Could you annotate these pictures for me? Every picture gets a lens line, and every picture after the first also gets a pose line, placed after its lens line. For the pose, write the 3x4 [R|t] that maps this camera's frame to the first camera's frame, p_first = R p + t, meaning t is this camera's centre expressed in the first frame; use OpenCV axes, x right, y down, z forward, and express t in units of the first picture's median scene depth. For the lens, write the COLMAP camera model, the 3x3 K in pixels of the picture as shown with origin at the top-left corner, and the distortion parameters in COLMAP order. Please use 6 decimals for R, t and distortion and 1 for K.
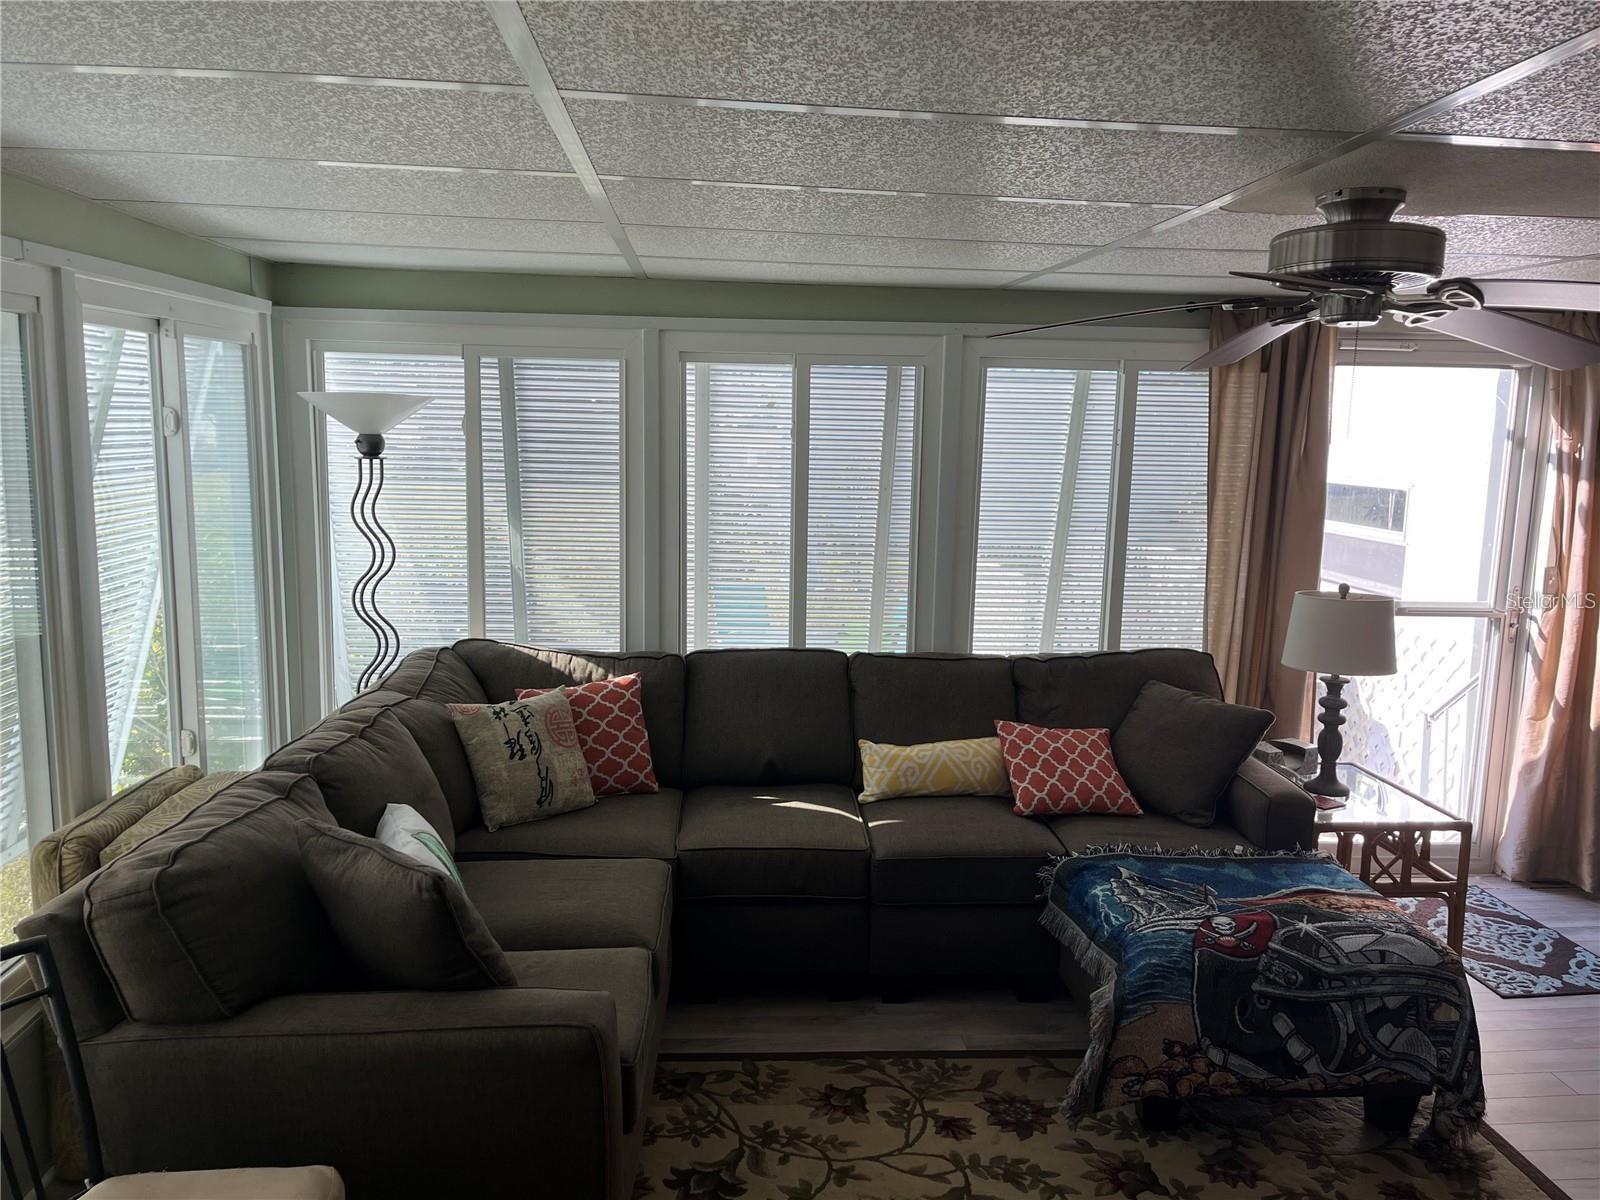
lens RADIAL K [[1212.0, 0, 792.2], [0, 1212.0, 596.1], [0, 0, 1]] dist [0.070126, -0.094760]
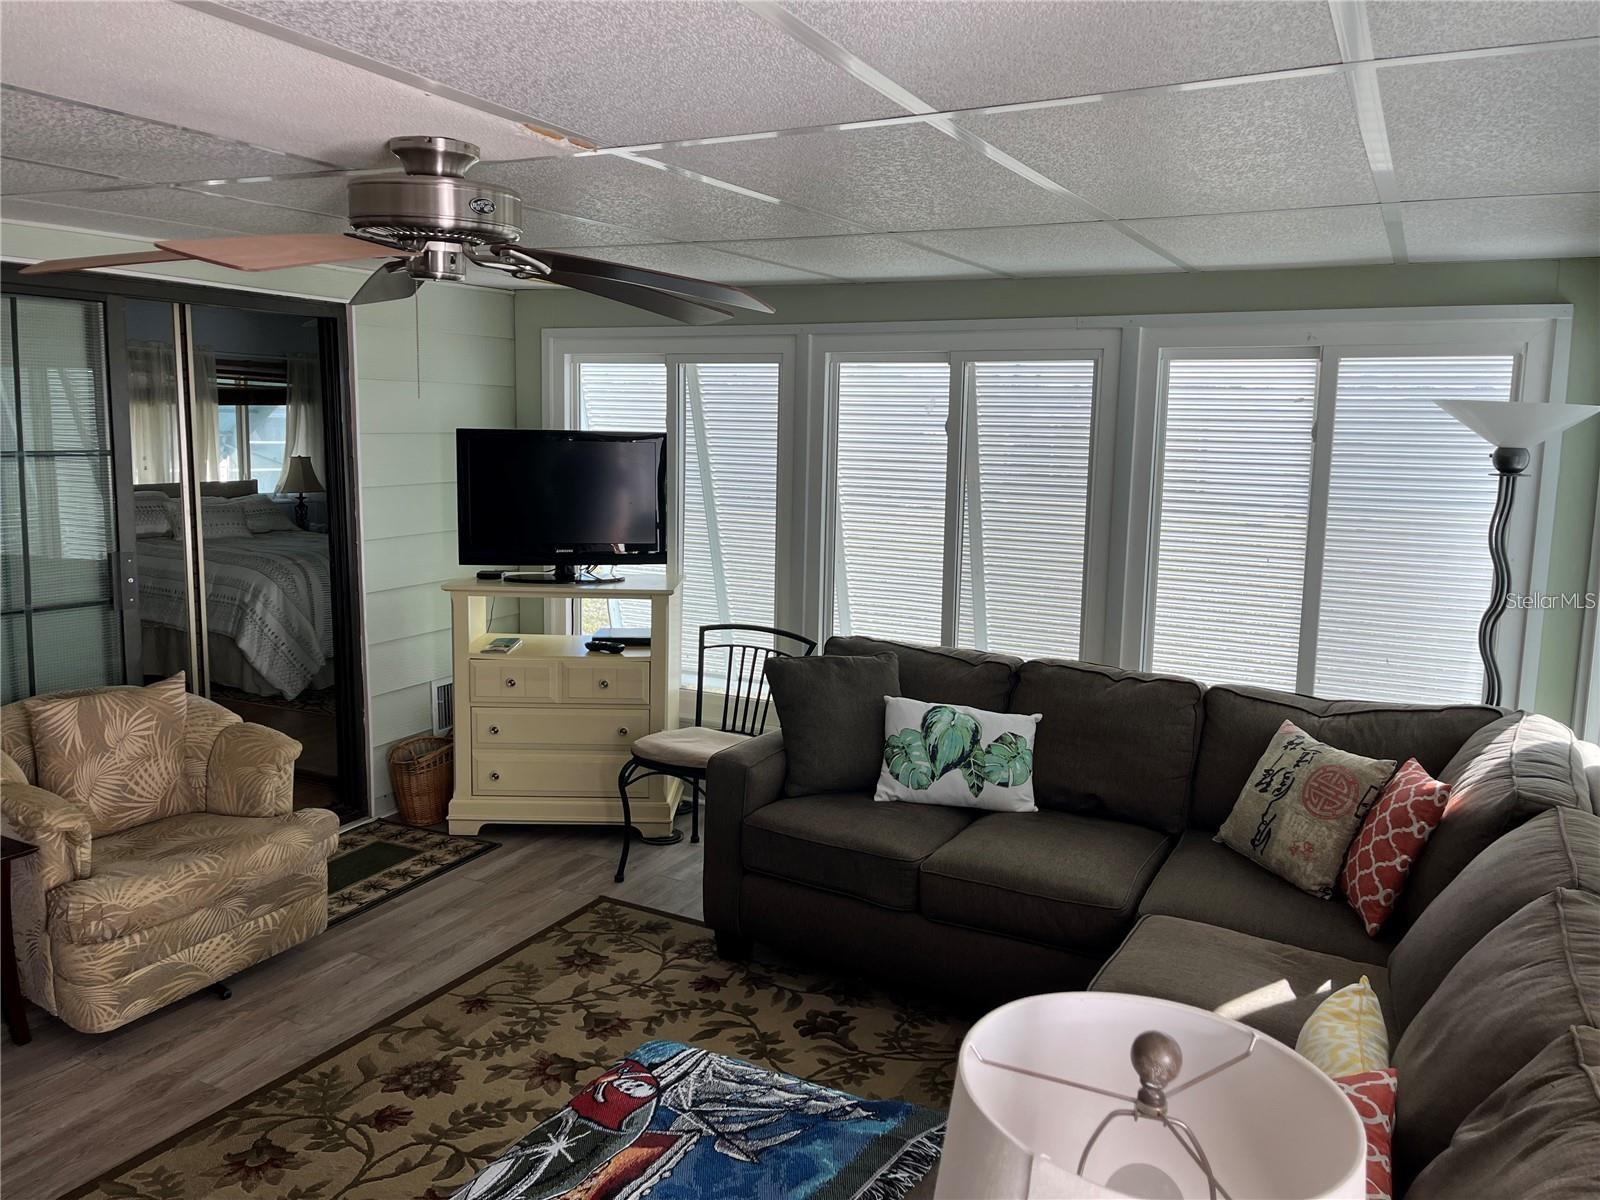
lens RADIAL K [[1212.0, 0, 794.6], [0, 1212.0, 586.5], [0, 0, 1]] dist [0.070126, -0.094760]
pose [[-0.512329, 0.086748, -0.854397, 0.722932], [-0.153956, 0.969490, 0.190751, -0.135761], [0.844877, 0.229267, -0.483342, 1.102981]]
